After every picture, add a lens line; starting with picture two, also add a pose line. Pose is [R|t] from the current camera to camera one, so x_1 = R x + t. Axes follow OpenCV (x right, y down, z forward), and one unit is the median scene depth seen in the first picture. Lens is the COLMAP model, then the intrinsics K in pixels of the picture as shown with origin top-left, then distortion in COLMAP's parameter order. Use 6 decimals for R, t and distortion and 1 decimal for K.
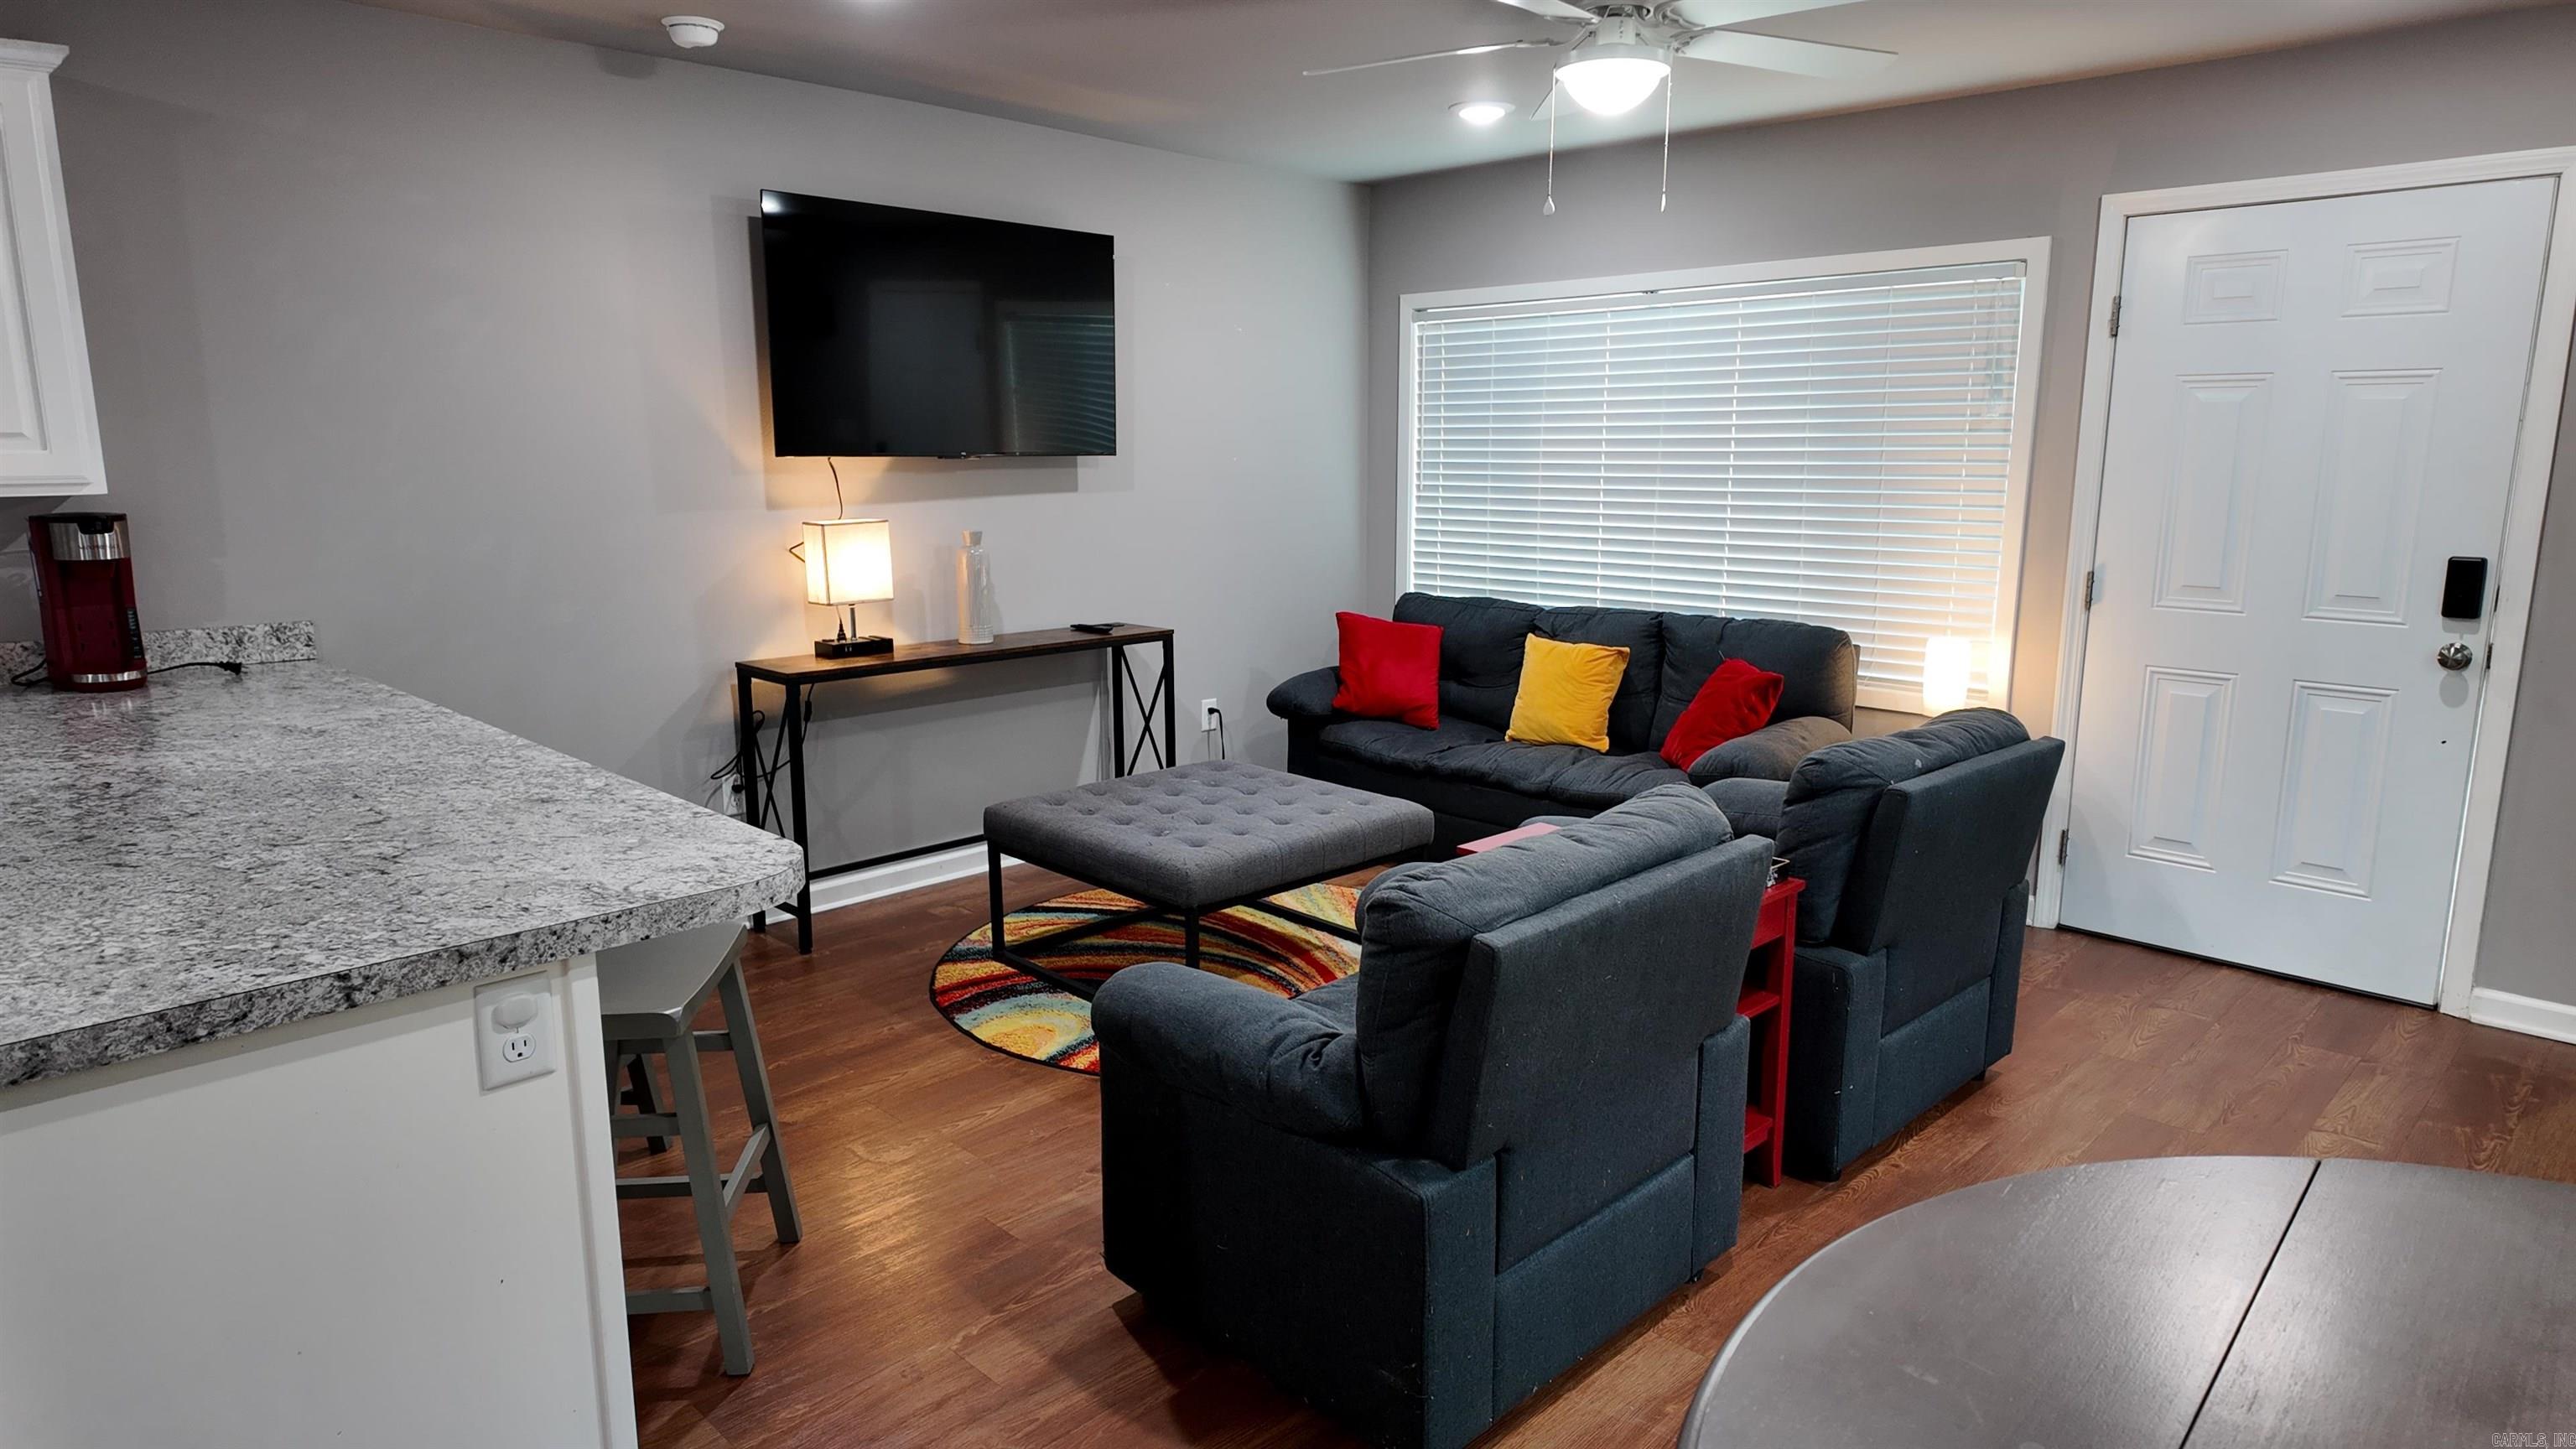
lens RADIAL K [[1494.8, 0, 1287.1], [0, 1494.8, 719.7], [0, 0, 1]] dist [0.060738, -0.055845]
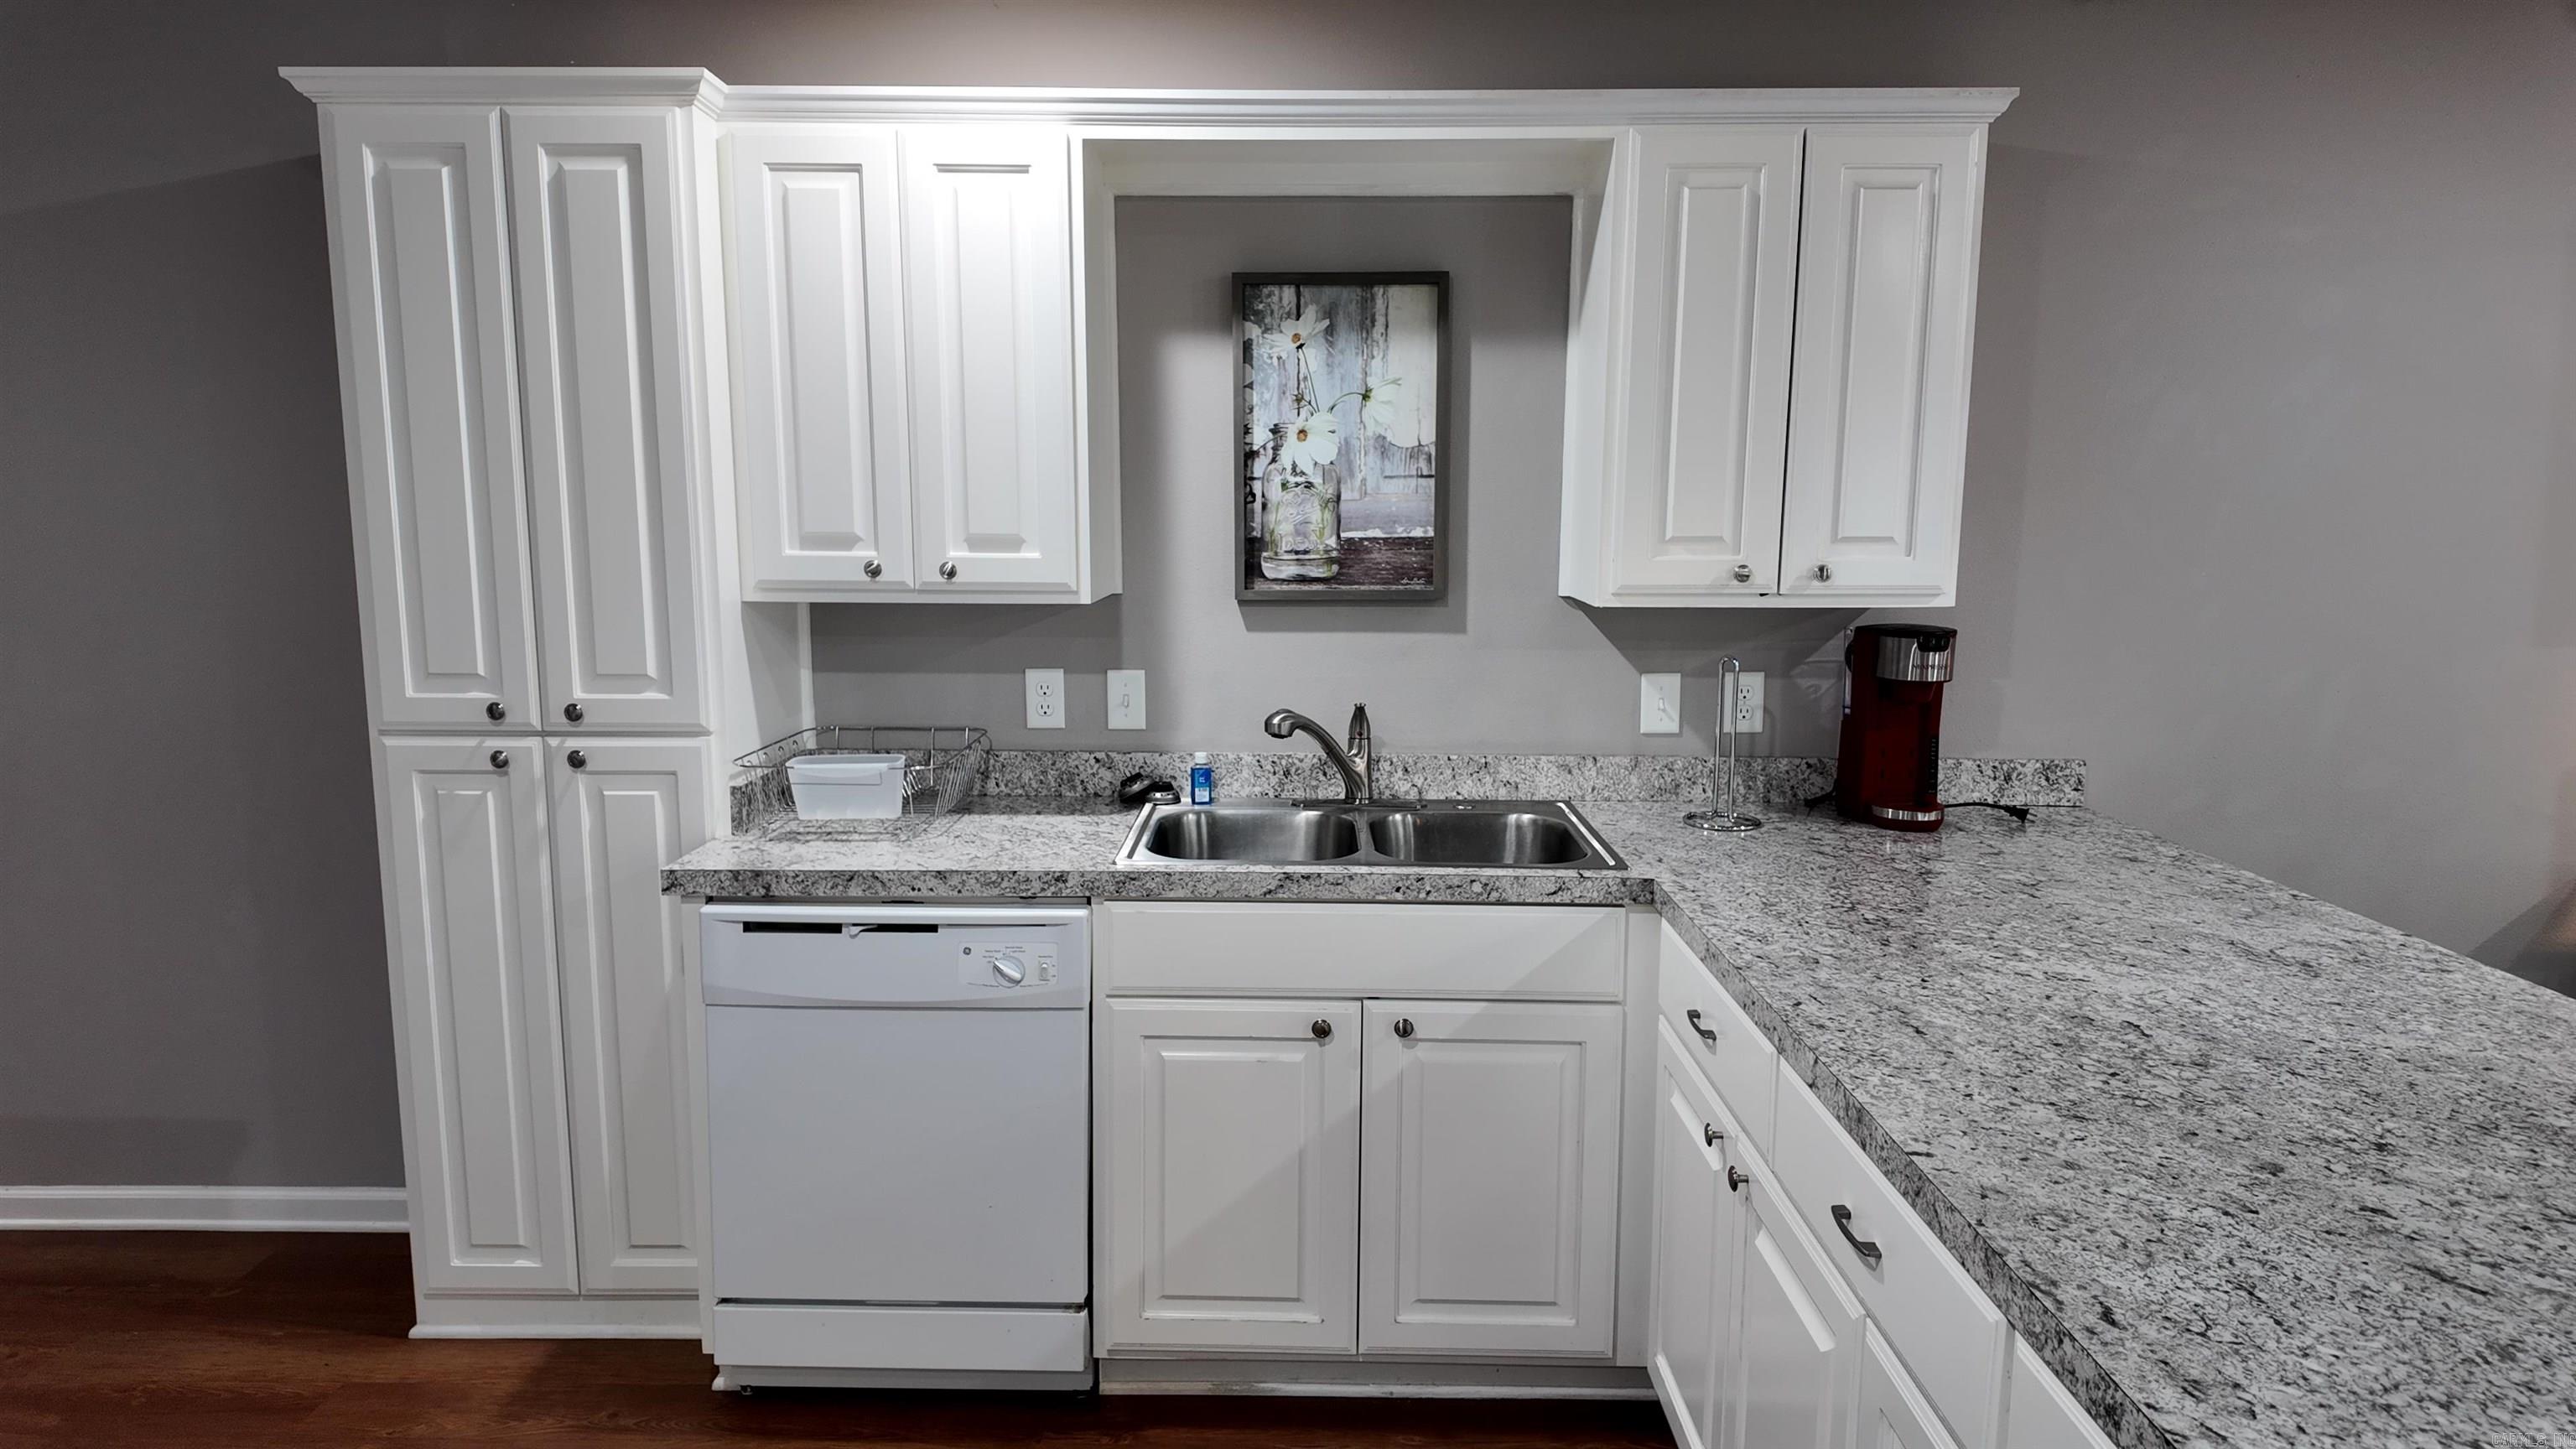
lens RADIAL K [[1494.8, 0, 1302.6], [0, 1494.8, 721.0], [0, 0, 1]] dist [0.060738, -0.055845]
pose [[0.695173, 0.103001, -0.711425, -0.308992], [-0.136048, 0.990647, 0.010488, -0.032304], [0.705851, 0.089497, 0.702684, 0.106212]]
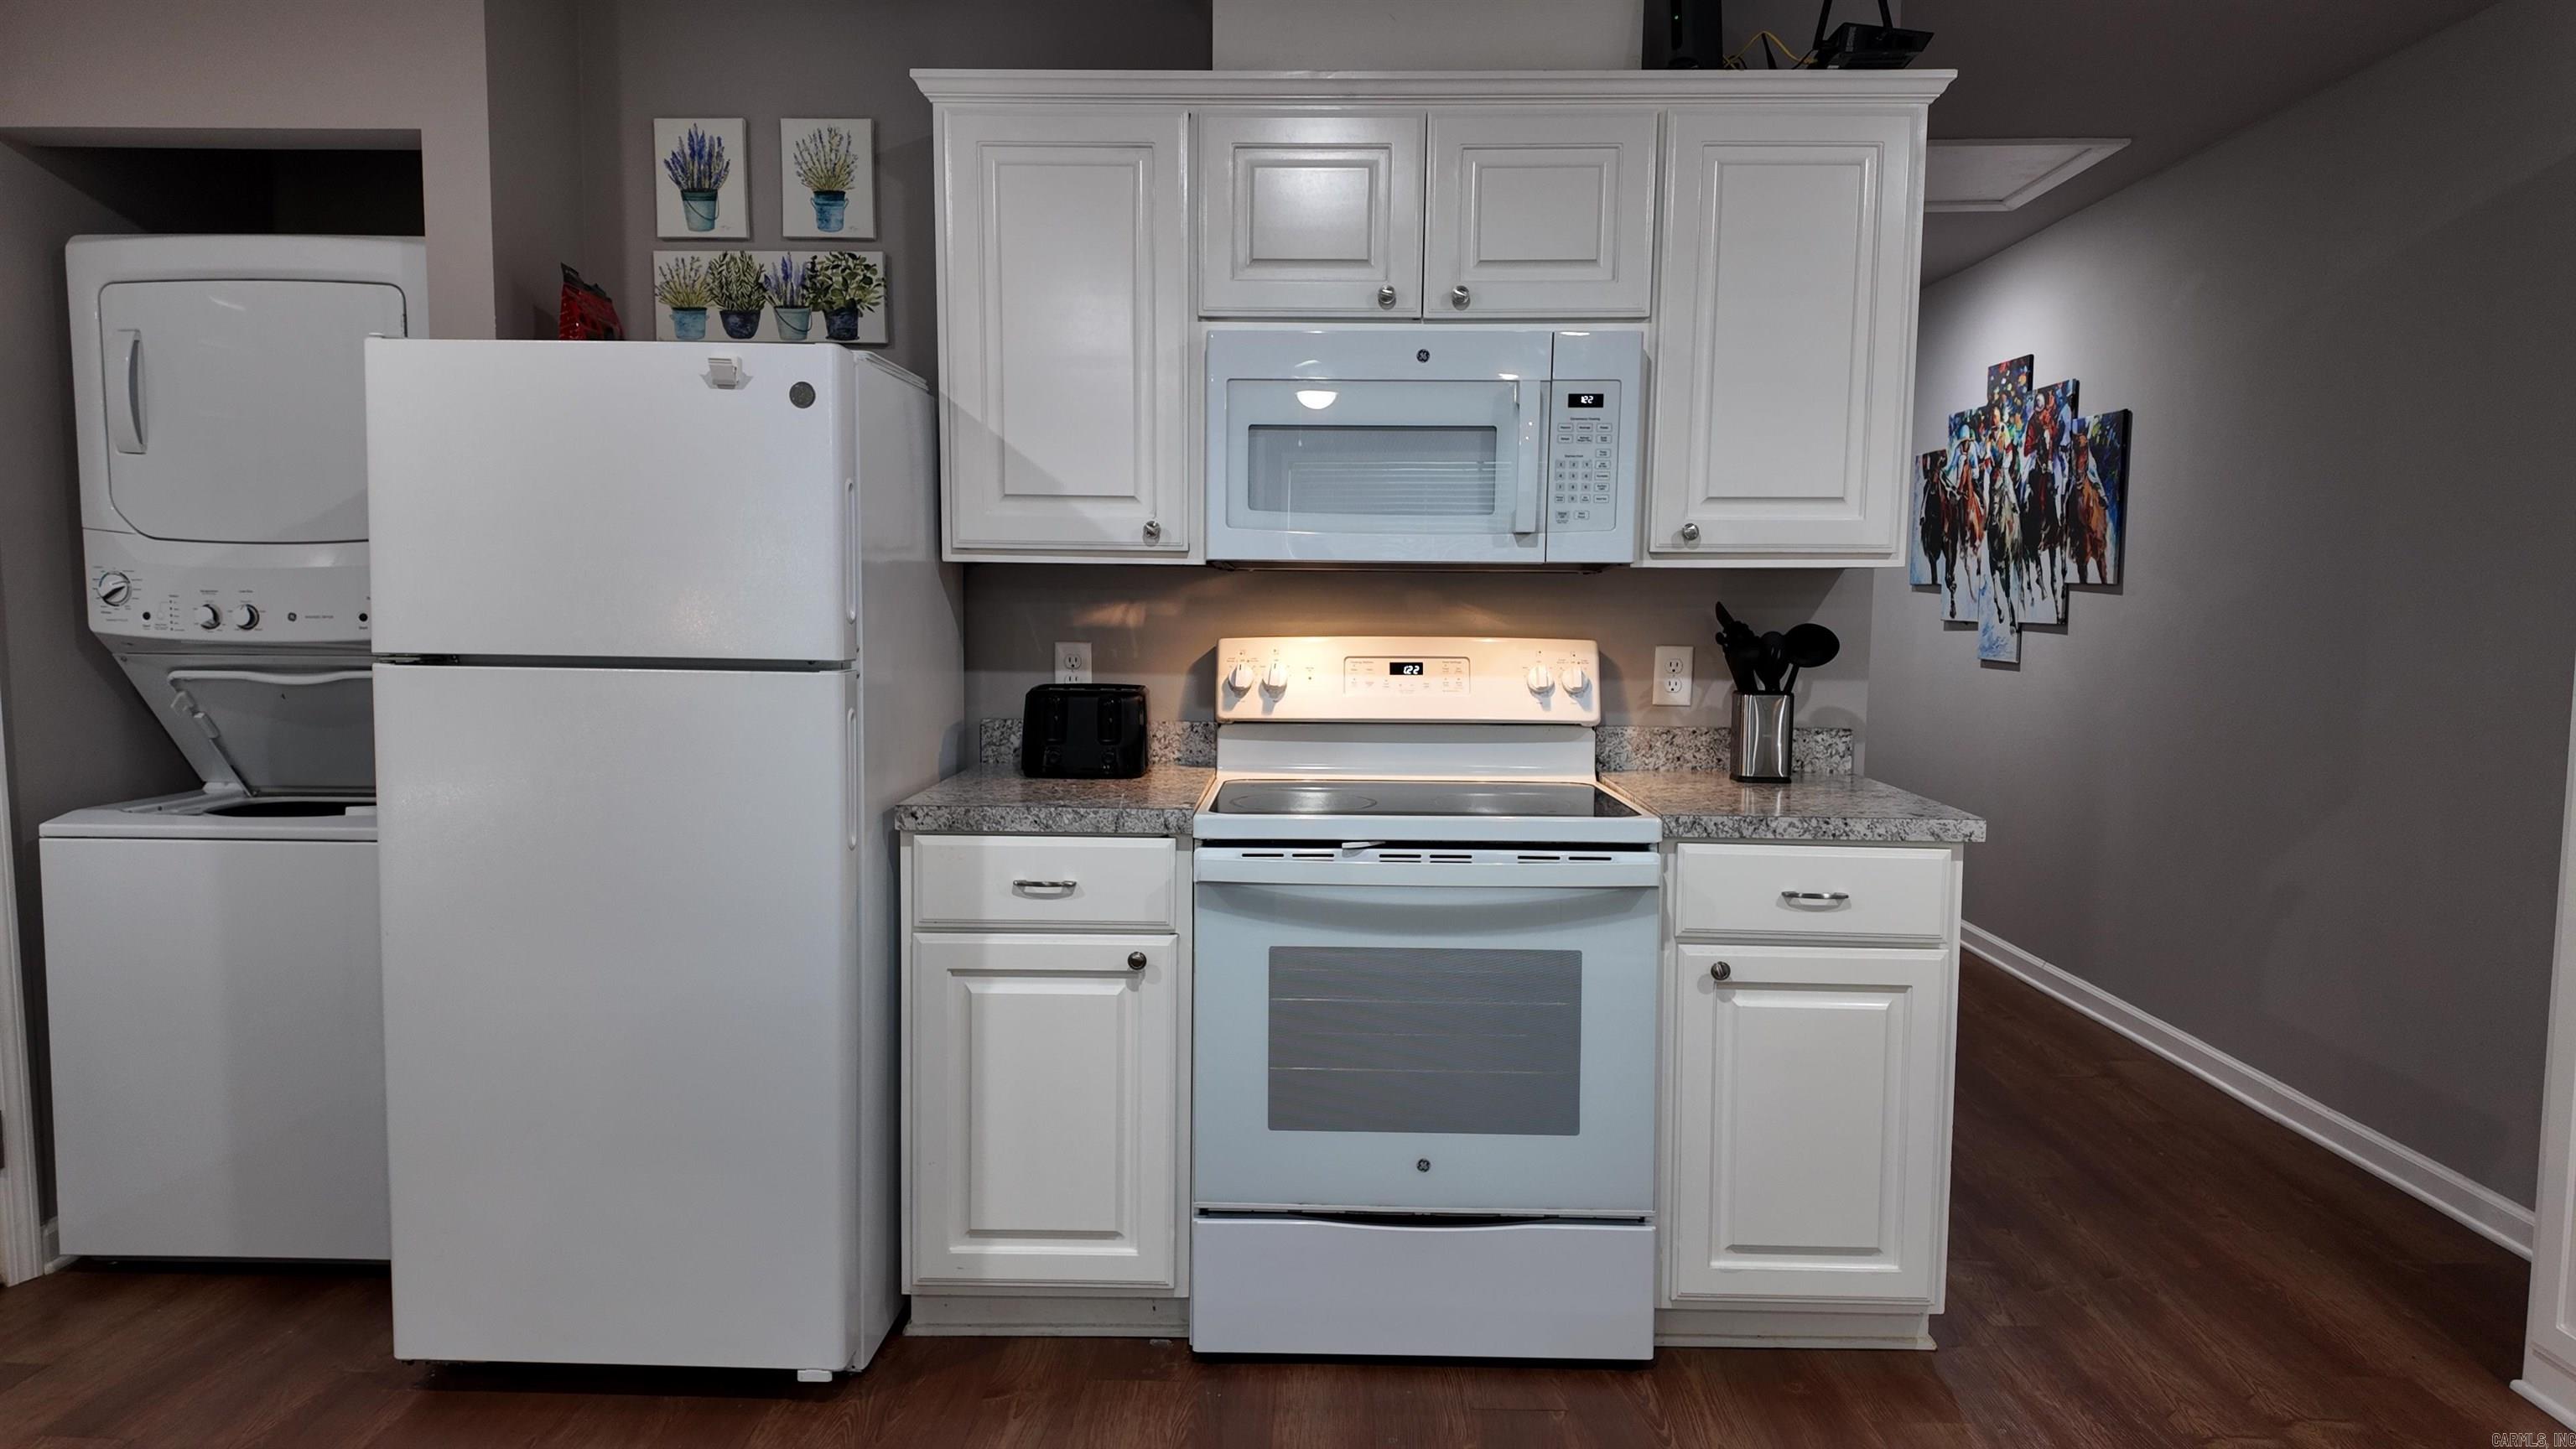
lens RADIAL K [[1494.8, 0, 1288.4], [0, 1494.8, 720.2], [0, 0, 1]] dist [0.060738, -0.055845]
pose [[-0.727920, 0.053620, -0.683563, -0.291867], [-0.135039, 0.966201, 0.219592, -0.019902], [0.672233, 0.252153, -0.696076, 0.346849]]
